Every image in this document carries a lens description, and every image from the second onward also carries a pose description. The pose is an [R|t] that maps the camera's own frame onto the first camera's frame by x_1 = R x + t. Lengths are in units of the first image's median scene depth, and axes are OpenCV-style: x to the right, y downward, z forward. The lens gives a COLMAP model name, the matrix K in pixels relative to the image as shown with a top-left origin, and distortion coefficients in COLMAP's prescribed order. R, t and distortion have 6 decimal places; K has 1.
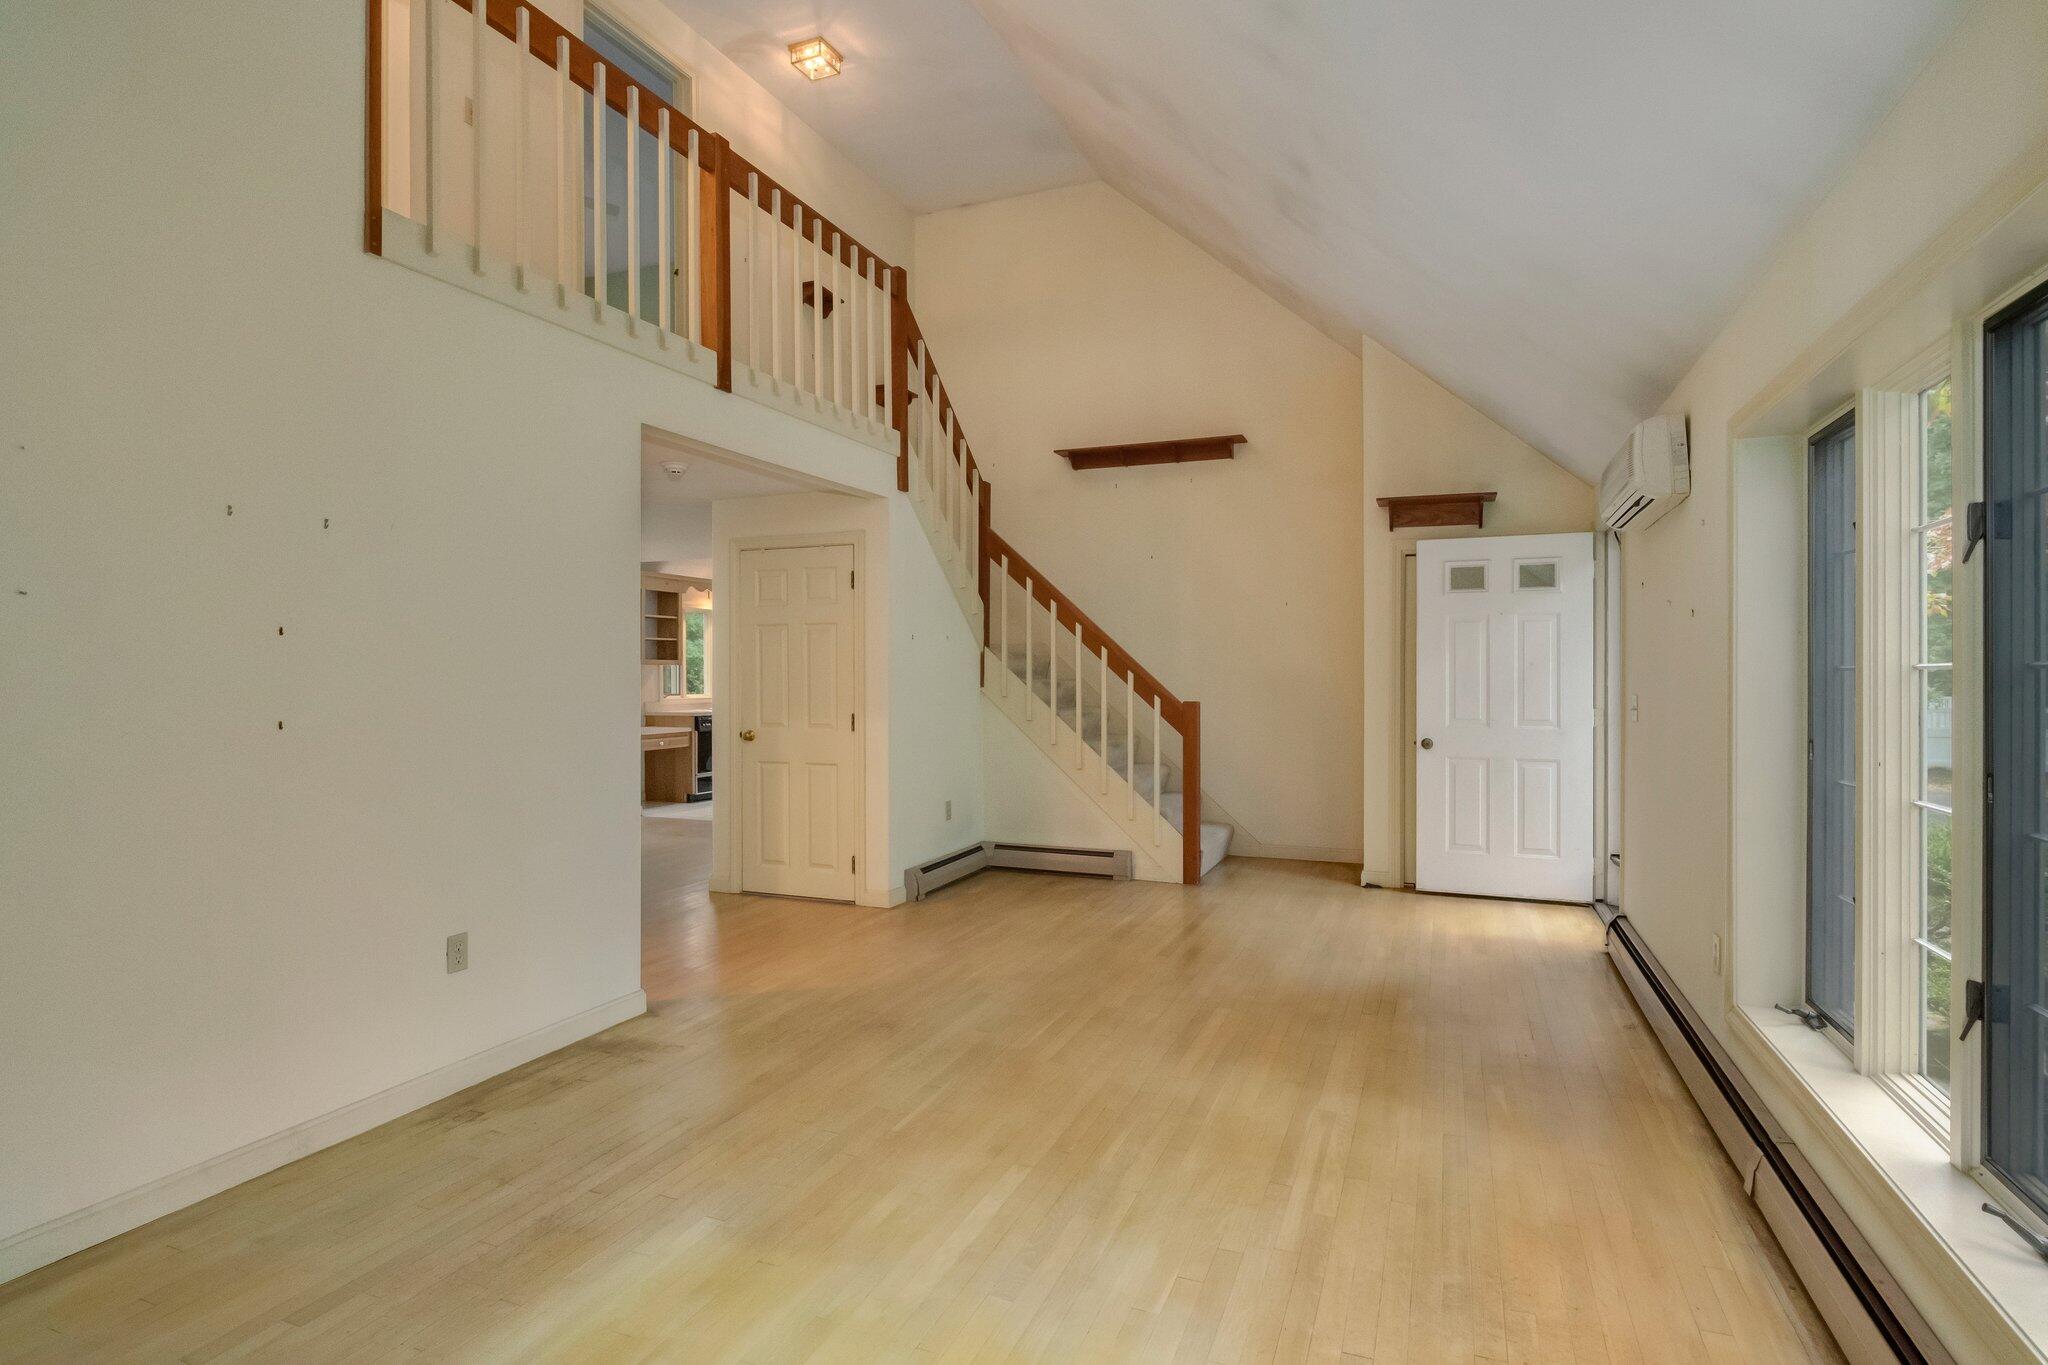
lens RADIAL K [[979.6, 0, 1026.5], [0, 979.6, 689.9], [0, 0, 1]] dist [0.002372, 0.001031]
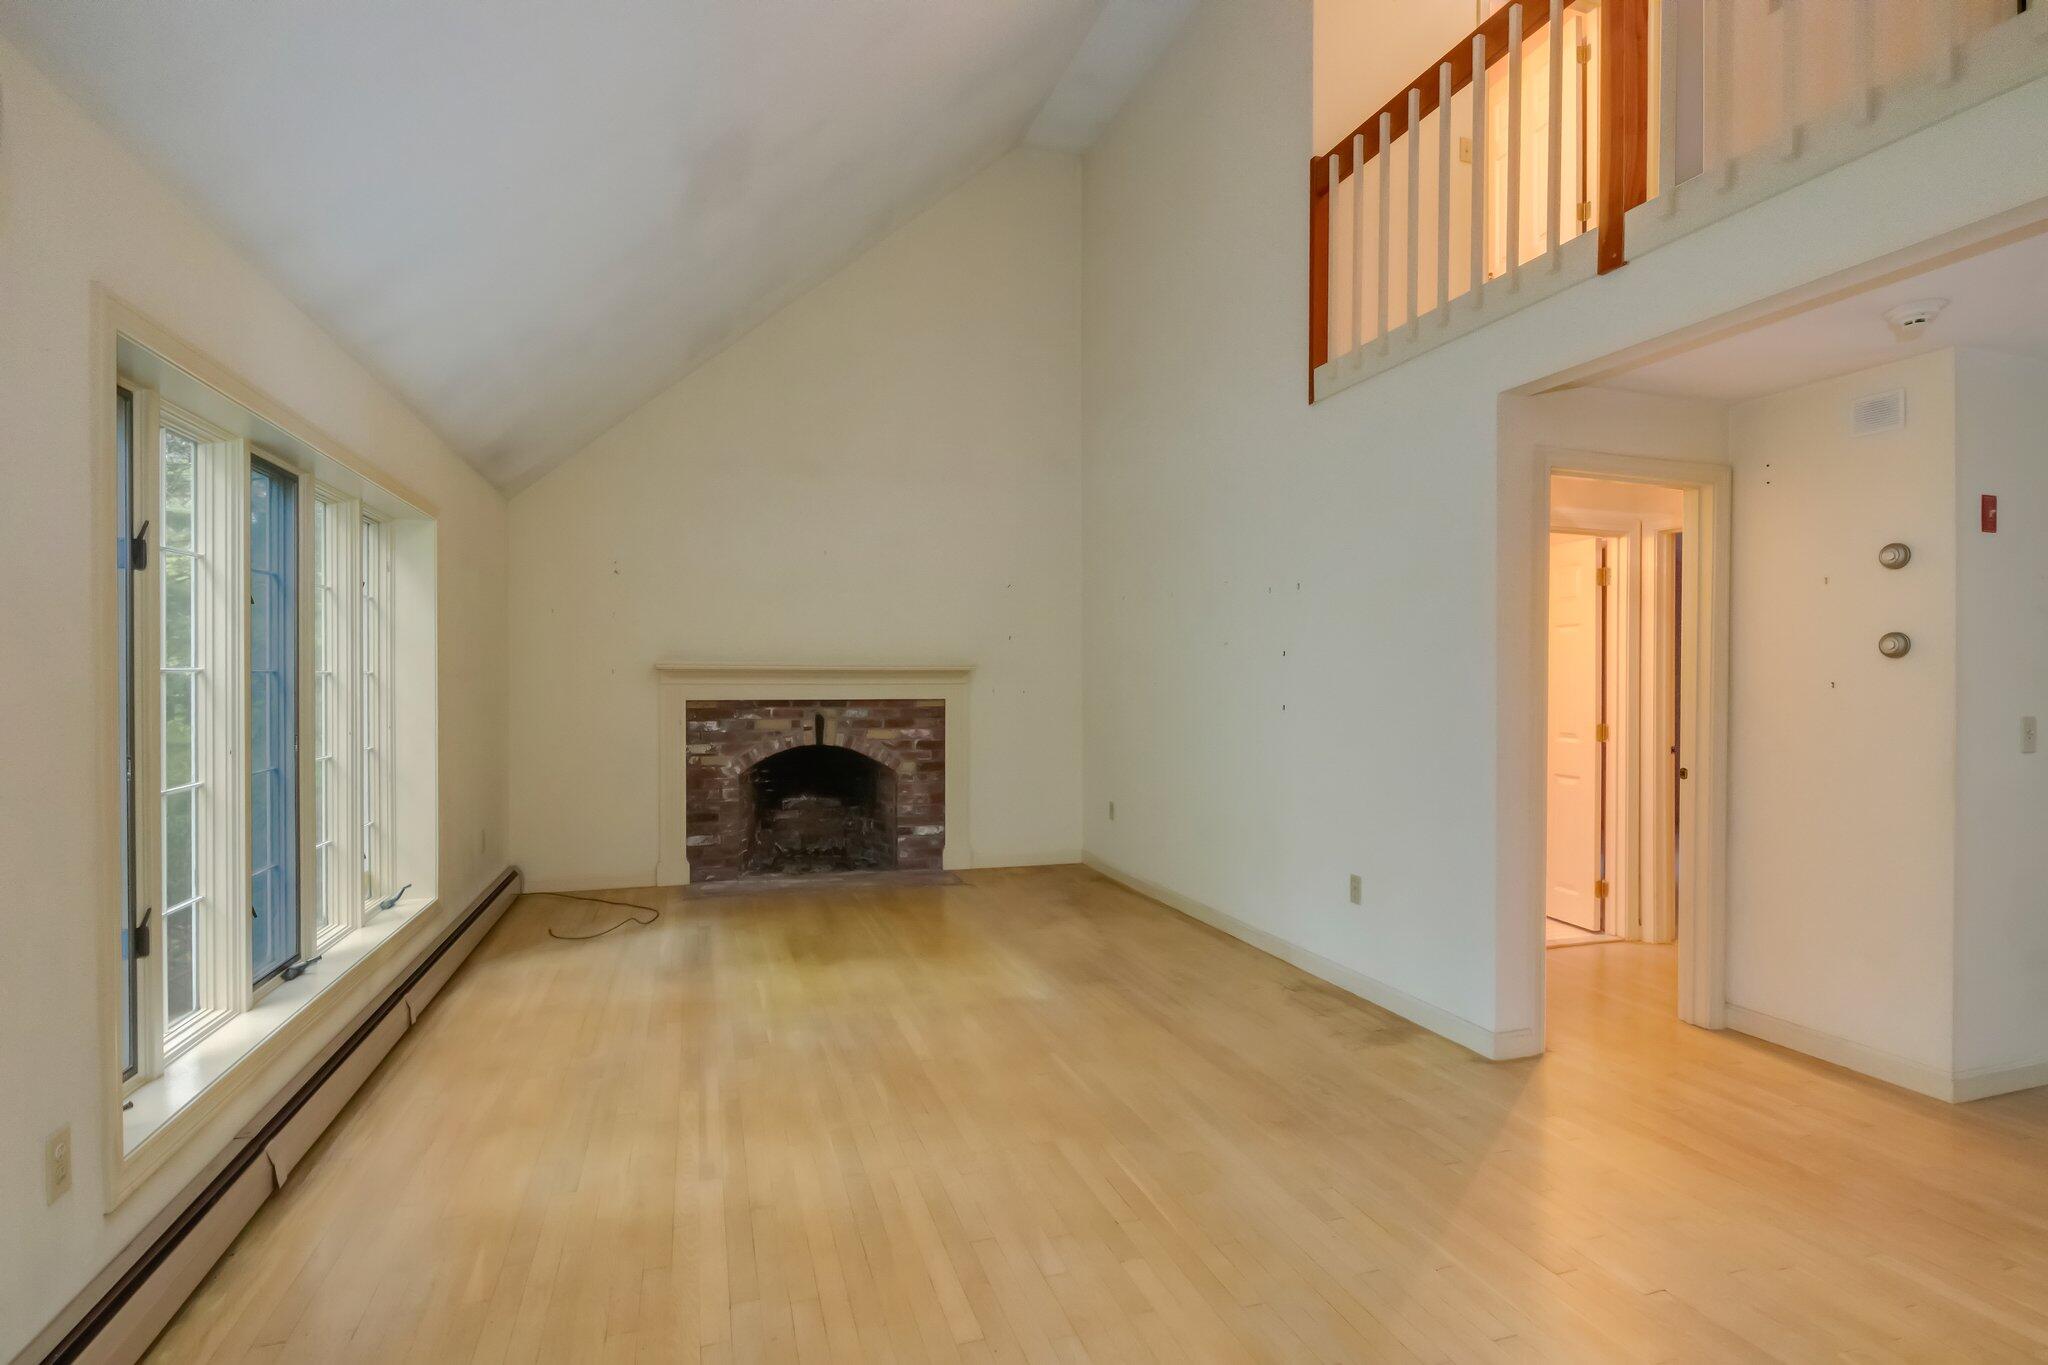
lens RADIAL K [[908.4, 0, 1022.5], [0, 908.4, 684.9], [0, 0, 1]] dist [-0.001302, 0.000156]
pose [[-0.730255, 0.003936, -0.683164, 0.595099], [-0.009306, 0.999833, 0.015708, -0.023487], [0.683112, 0.017829, -0.730096, 1.612093]]
